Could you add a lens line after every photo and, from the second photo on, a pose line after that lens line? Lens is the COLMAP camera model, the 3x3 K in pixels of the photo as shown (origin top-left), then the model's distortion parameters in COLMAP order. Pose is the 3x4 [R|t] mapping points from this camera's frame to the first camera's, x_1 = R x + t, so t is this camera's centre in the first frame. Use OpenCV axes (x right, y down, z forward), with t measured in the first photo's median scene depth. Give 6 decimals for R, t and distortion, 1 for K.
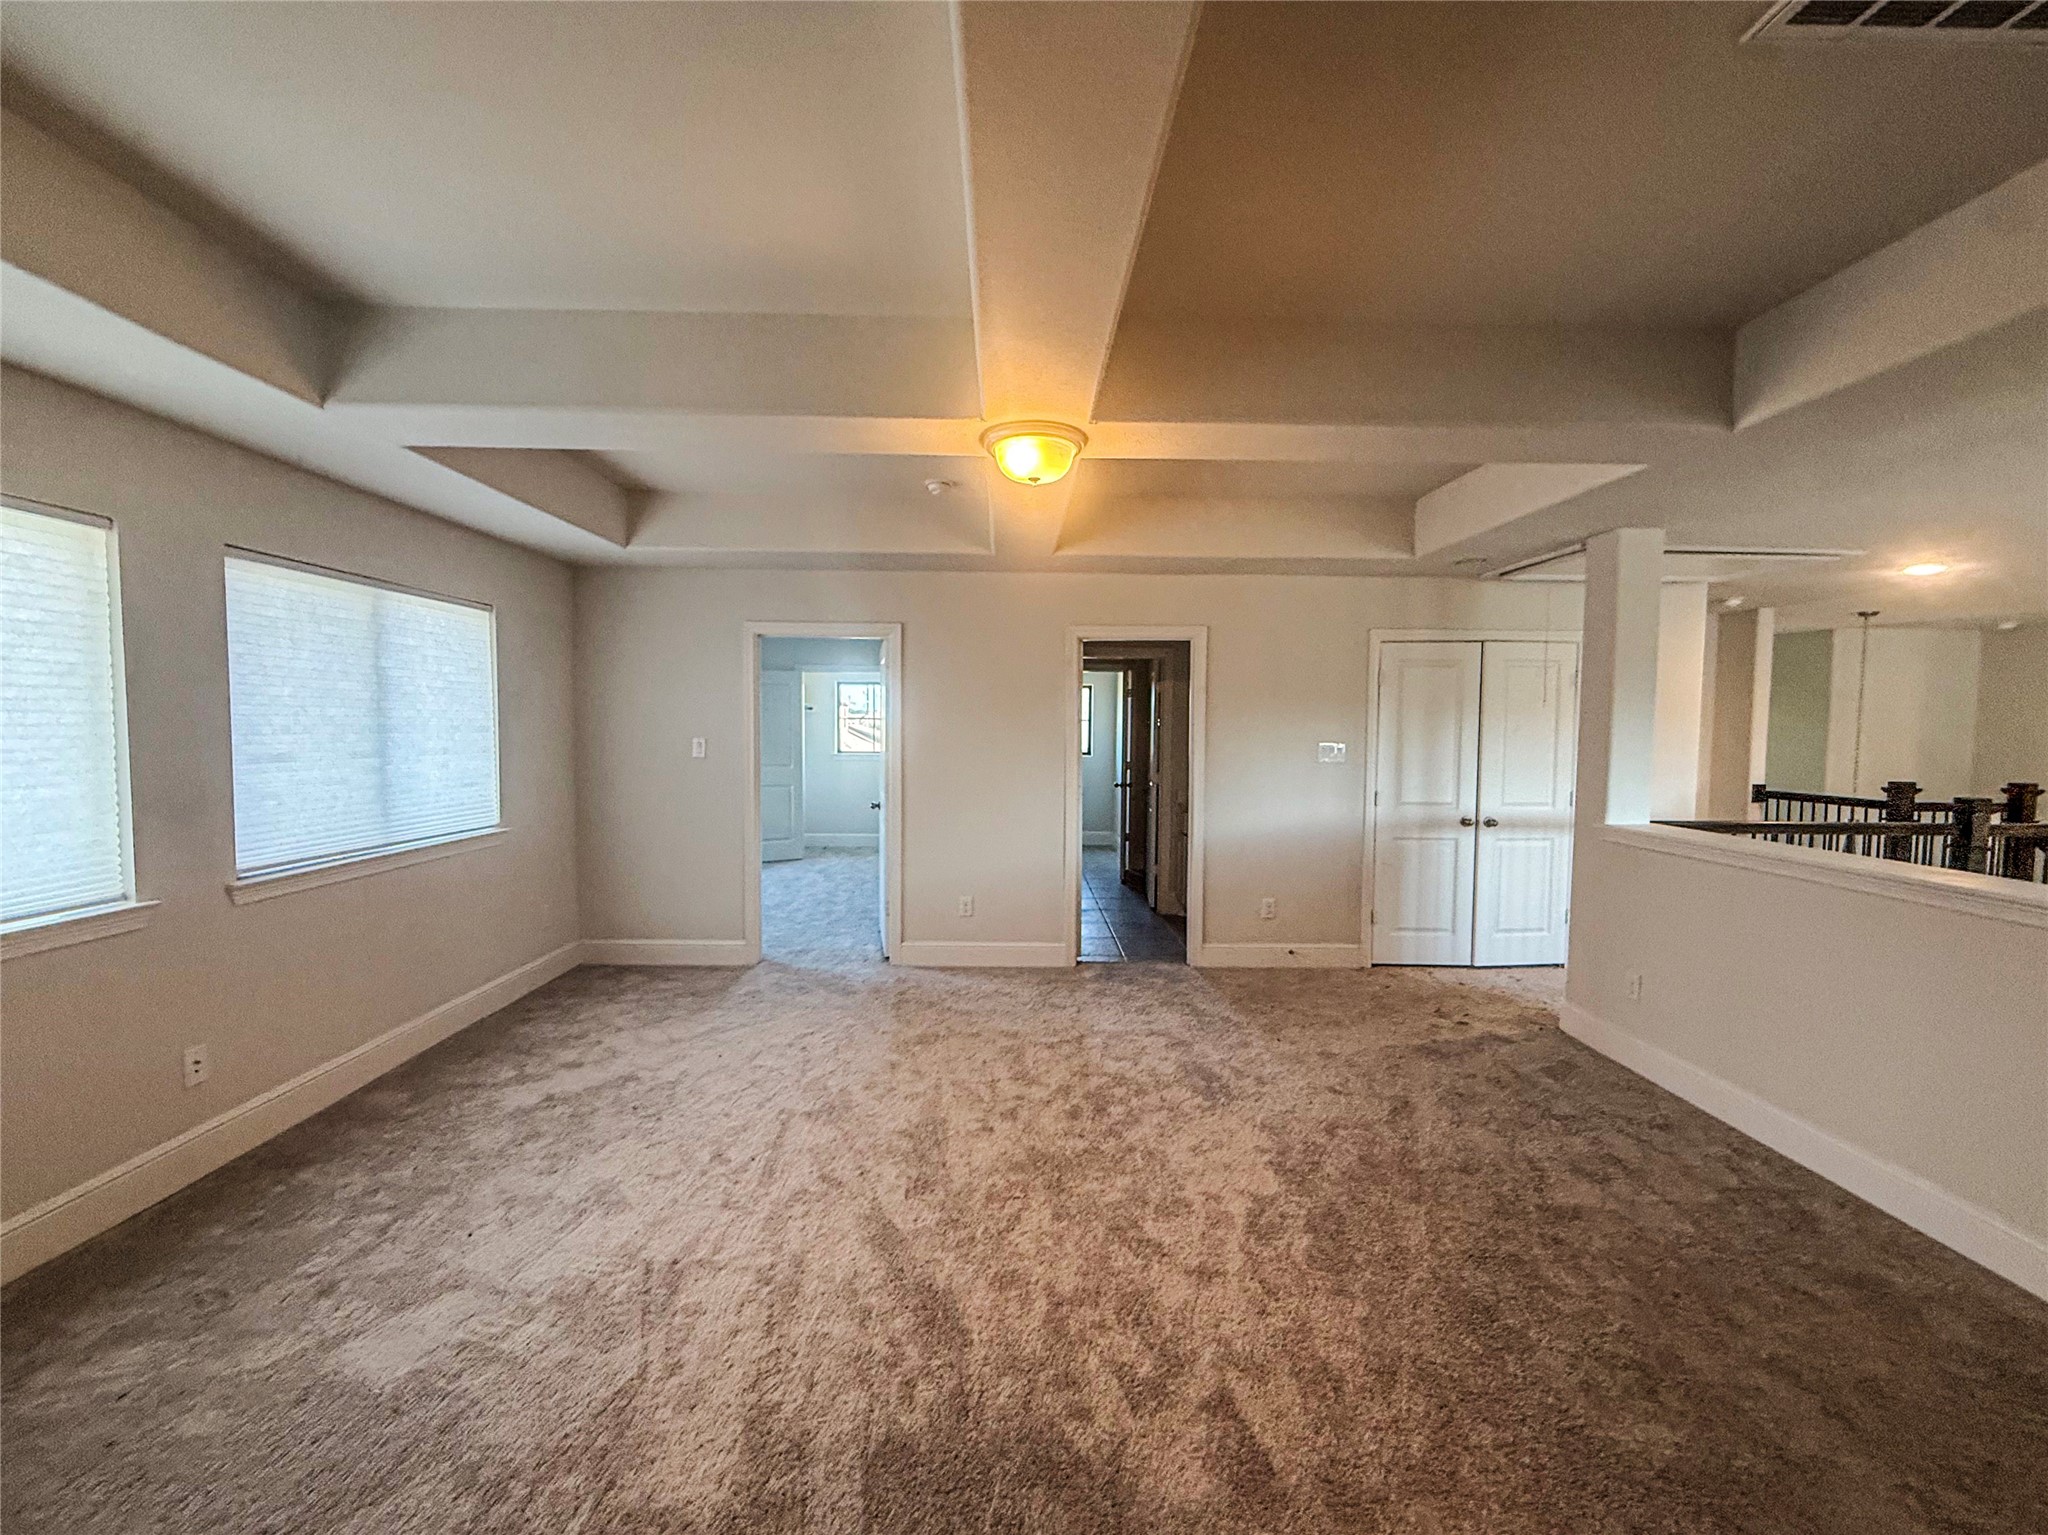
lens RADIAL K [[820.0, 0, 1015.2], [0, 820.0, 769.7], [0, 0, 1]] dist [0.000558, 0.000010]
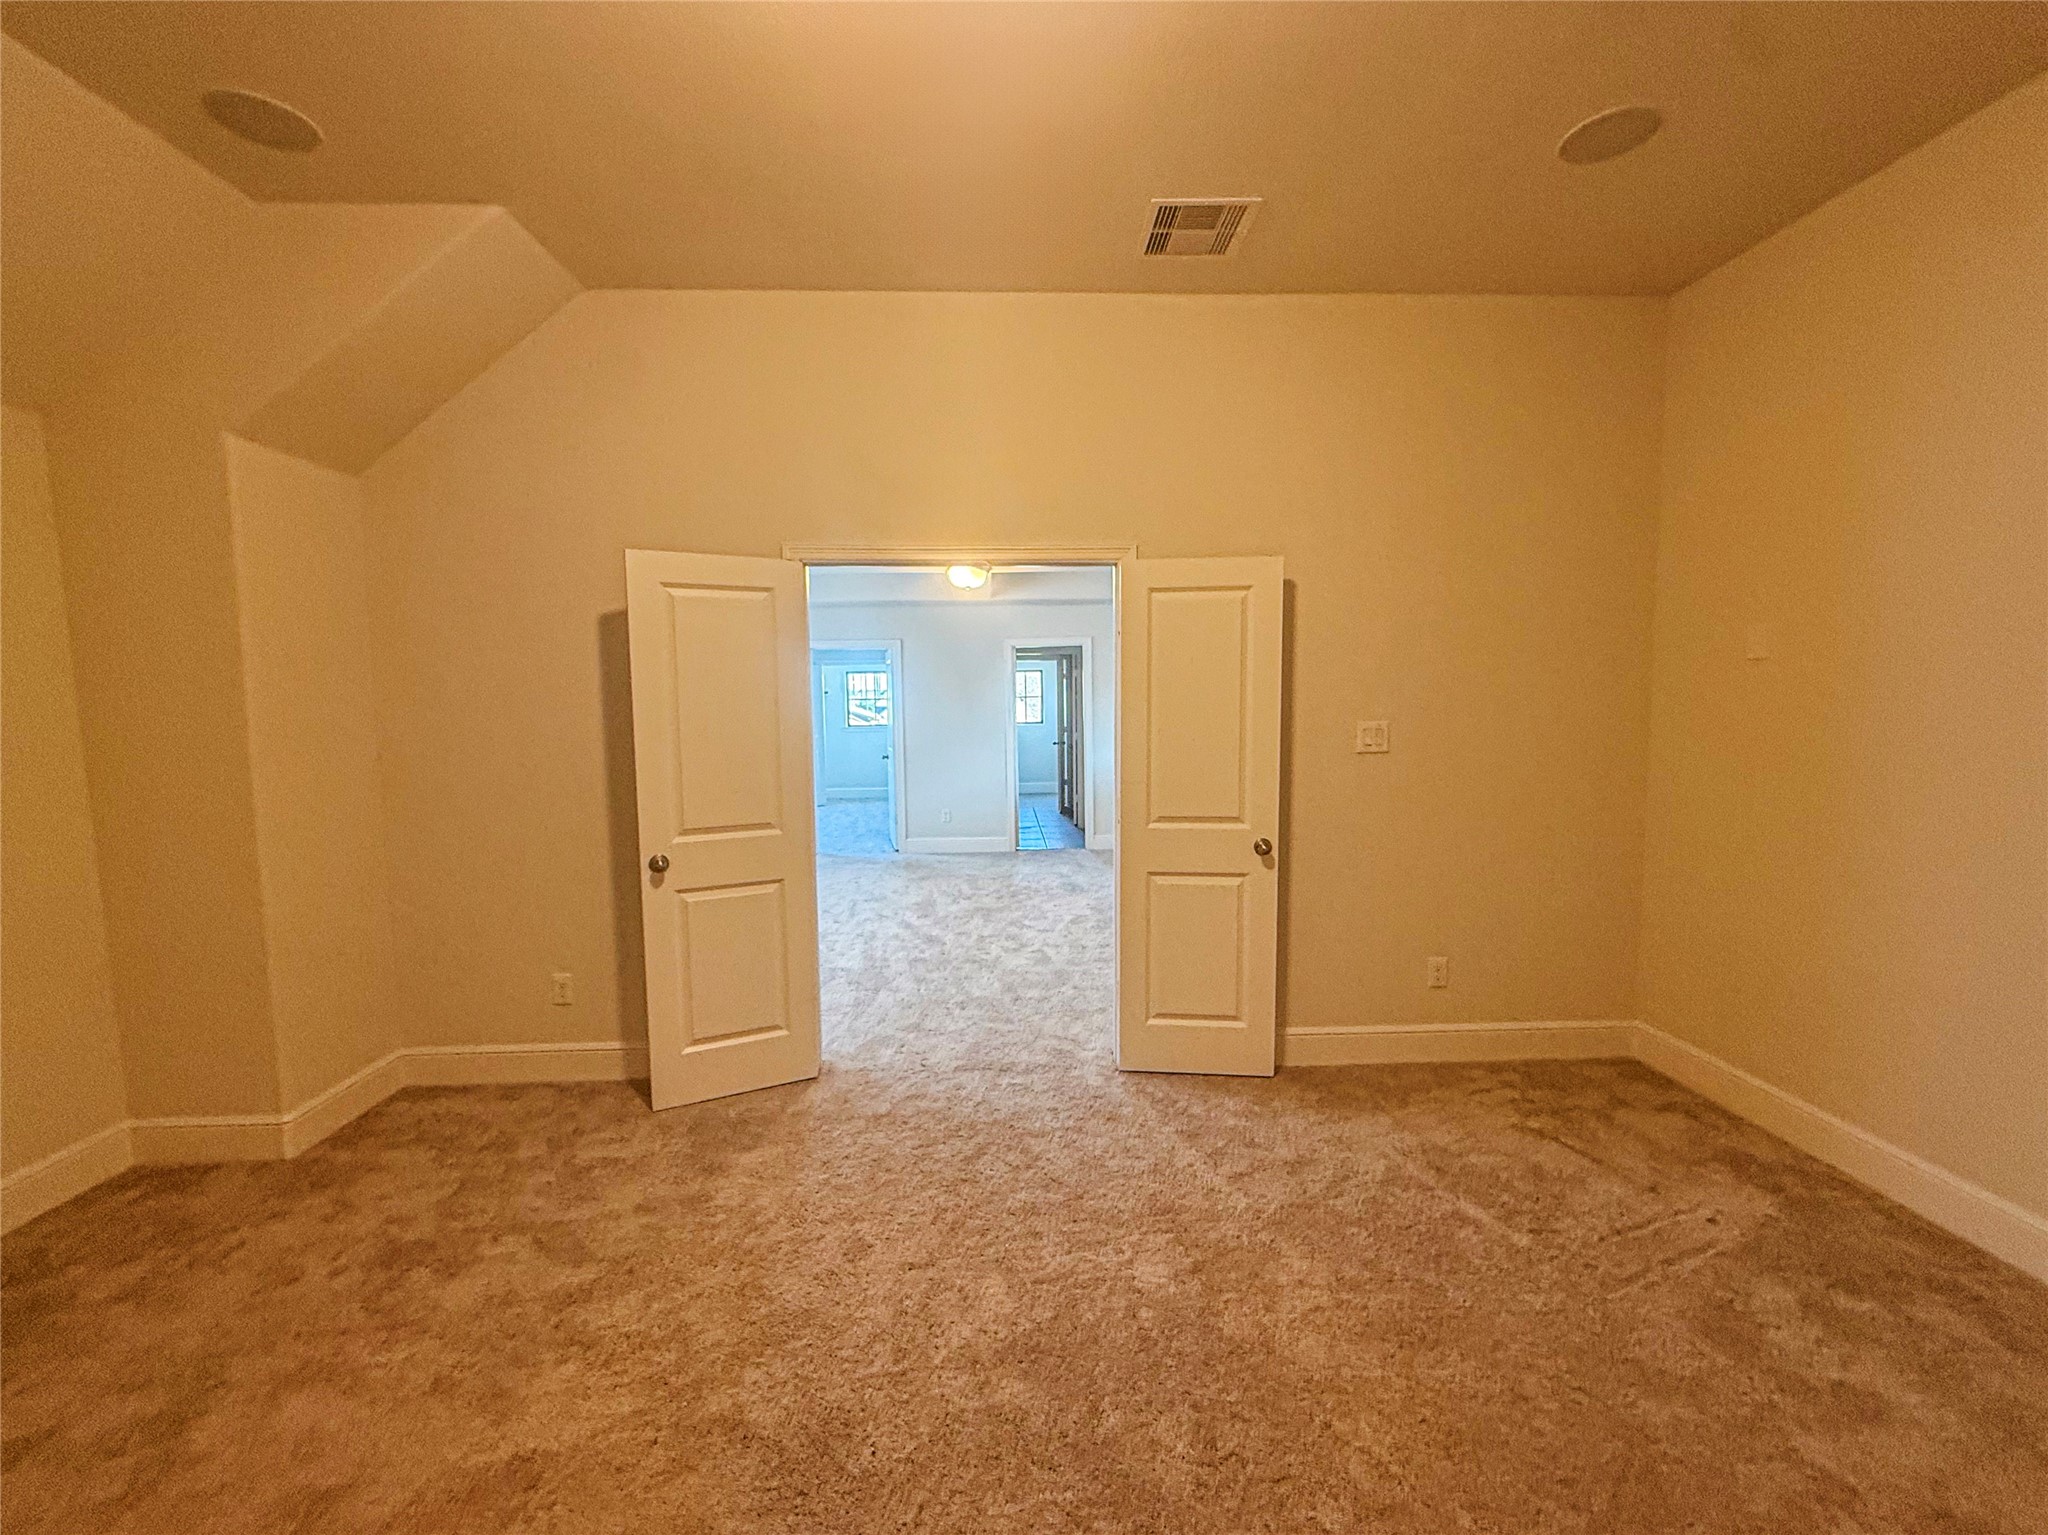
lens RADIAL K [[850.2, 0, 1017.4], [0, 850.2, 775.3], [0, 0, 1]] dist [-0.000969, 0.000226]
pose [[0.999641, -0.022716, 0.014196, 0.057349], [0.022269, 0.999276, 0.030857, 0.040253], [-0.014886, -0.030530, 0.999423, -0.656037]]
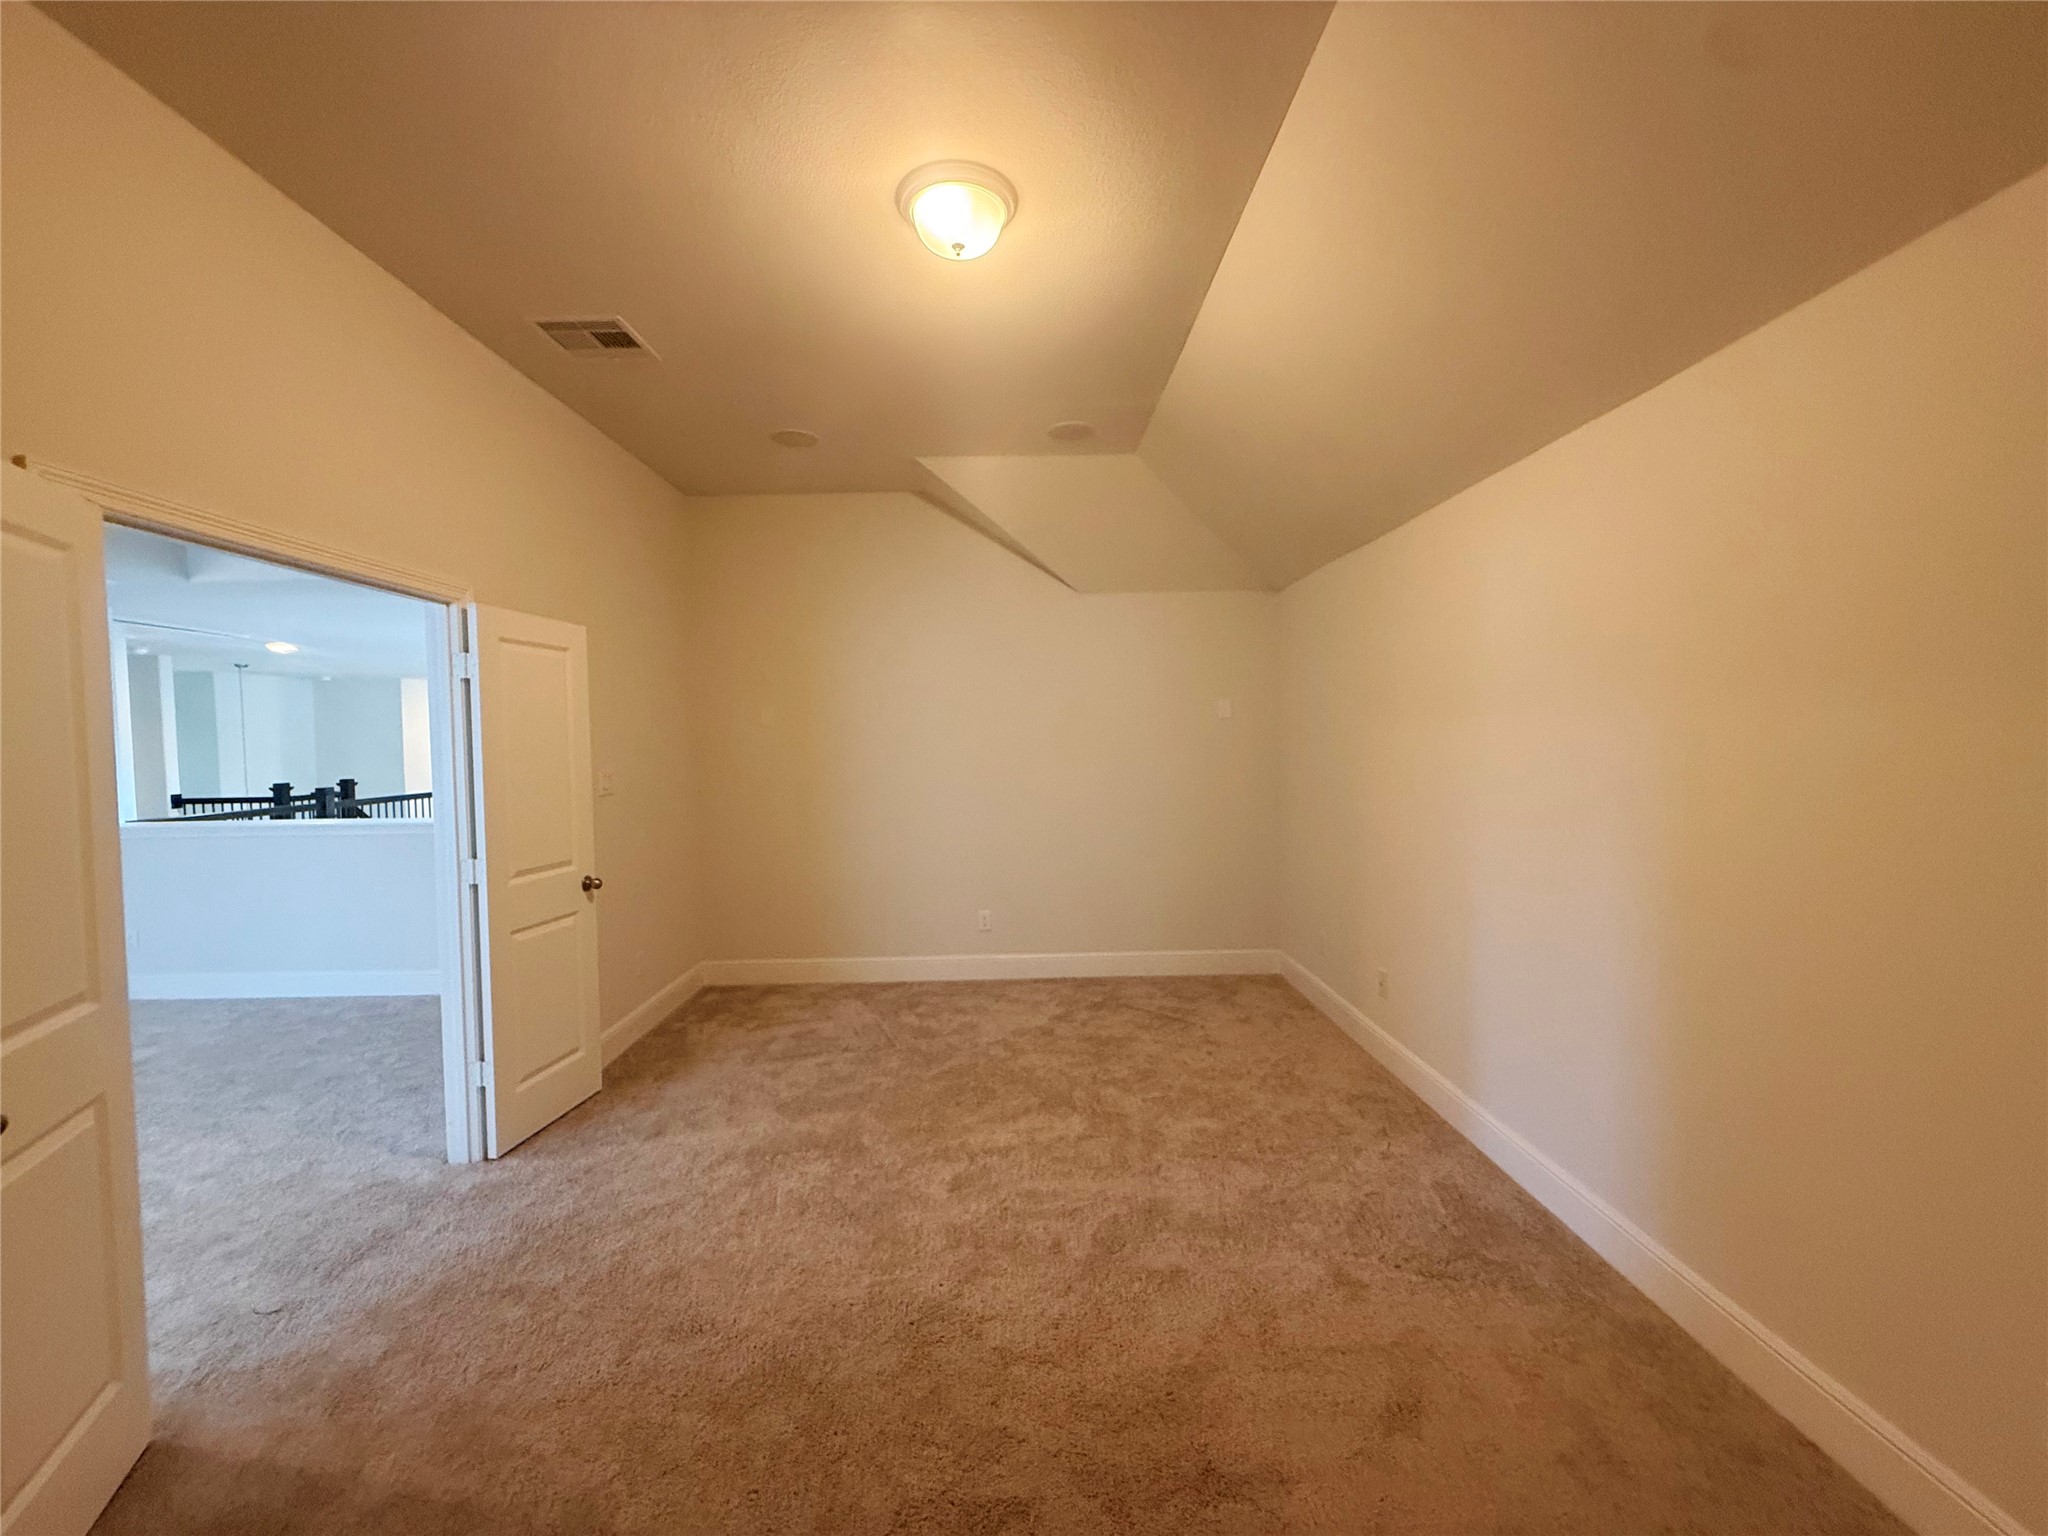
lens RADIAL K [[815.8, 0, 1025.5], [0, 815.8, 780.4], [0, 0, 1]] dist [0.000833, 0.000049]
pose [[-0.013408, -0.059544, 0.998136, -0.459474], [0.068986, 0.995792, 0.060331, 0.014688], [-0.997528, 0.069666, -0.009244, -0.370474]]
